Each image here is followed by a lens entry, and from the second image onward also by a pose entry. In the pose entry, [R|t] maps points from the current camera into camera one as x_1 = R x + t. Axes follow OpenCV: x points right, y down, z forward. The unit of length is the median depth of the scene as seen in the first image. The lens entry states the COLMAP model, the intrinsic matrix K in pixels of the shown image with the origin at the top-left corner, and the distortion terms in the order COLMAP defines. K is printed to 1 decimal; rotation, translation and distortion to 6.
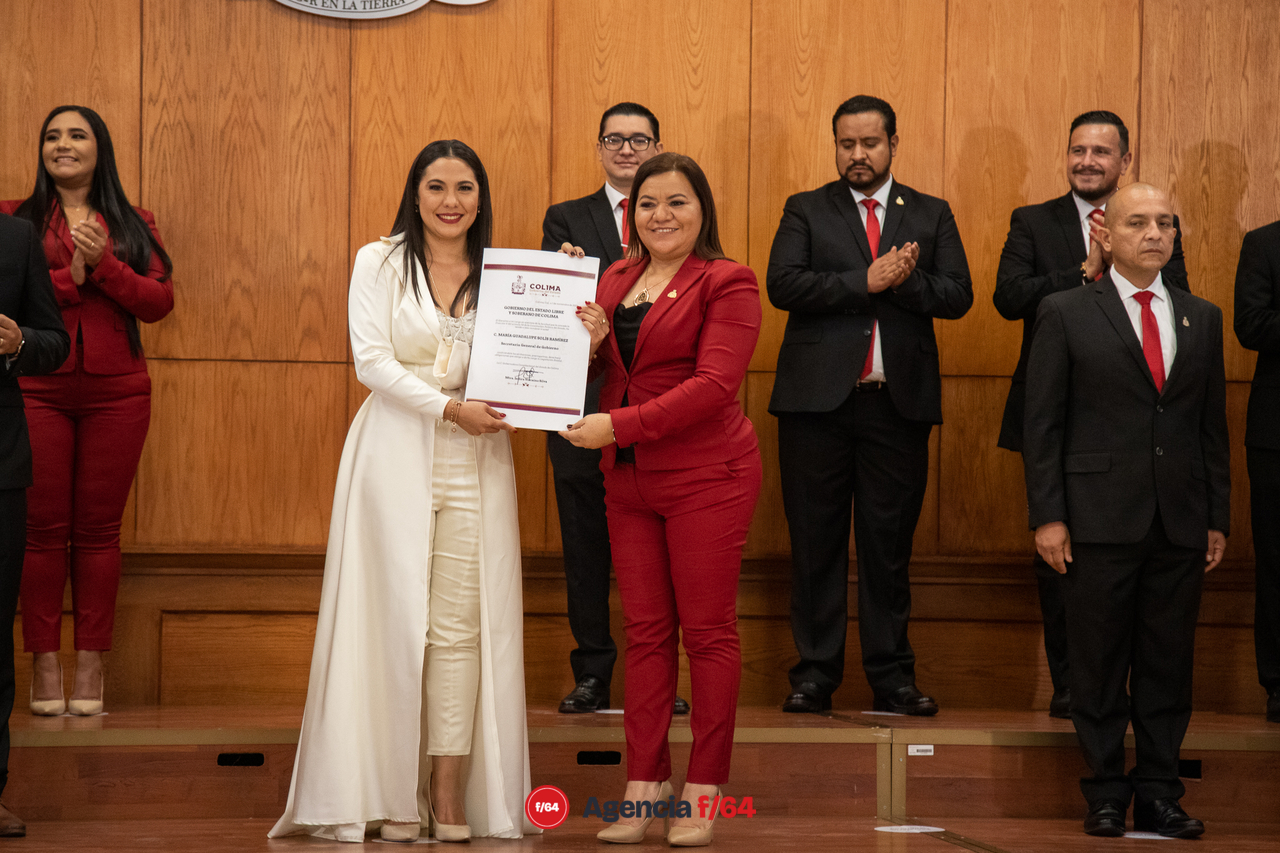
lens RADIAL K [[3425.6, 0, 625.4], [0, 3425.6, 418.8], [0, 0, 1]] dist [0.477902, 0.000000]
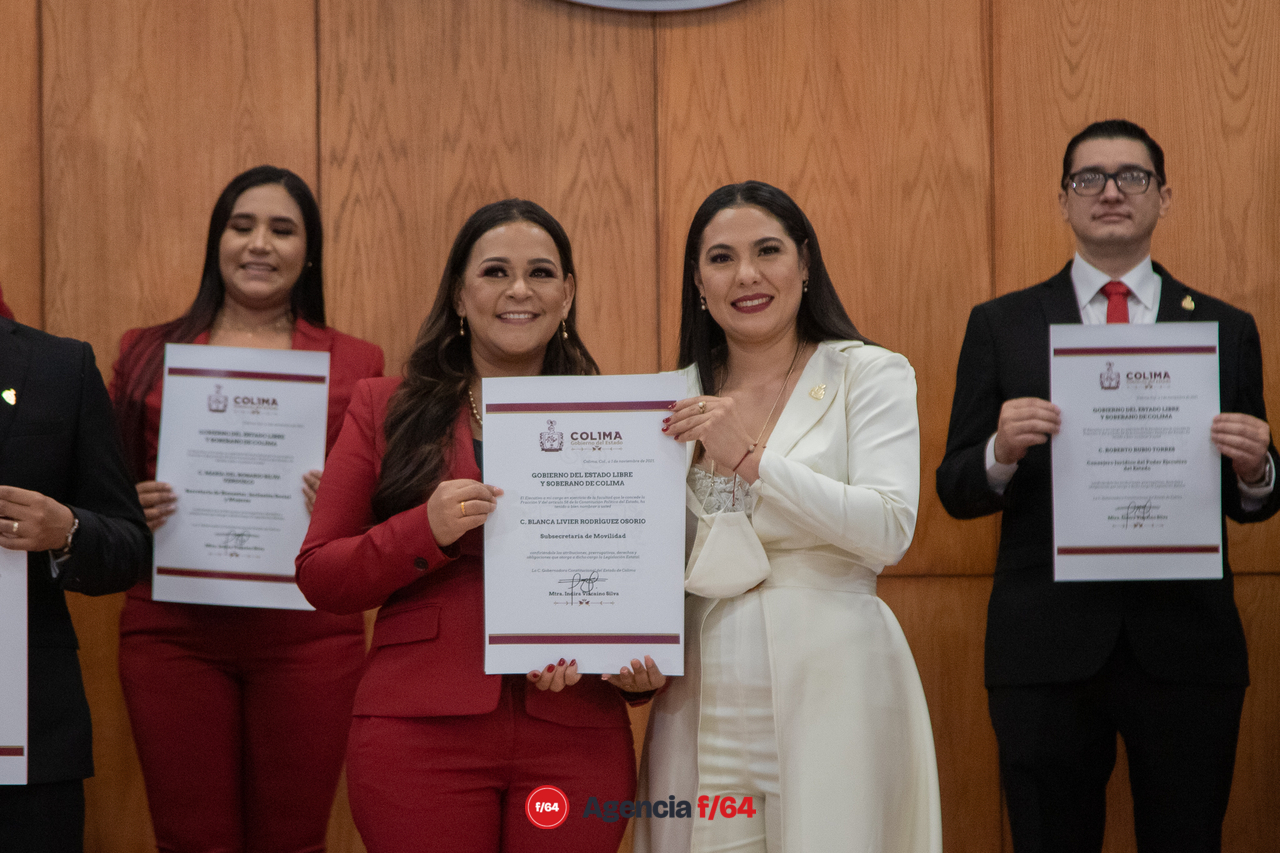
lens RADIAL K [[4374.9, 0, 631.8], [0, 4374.9, 454.6], [0, 0, 1]] dist [0.537619, 0.000000]
pose [[0.992695, -0.032235, -0.116266, 0.003917], [0.027334, 0.998679, -0.043500, -0.004511], [0.117514, 0.040004, 0.992265, 0.236942]]
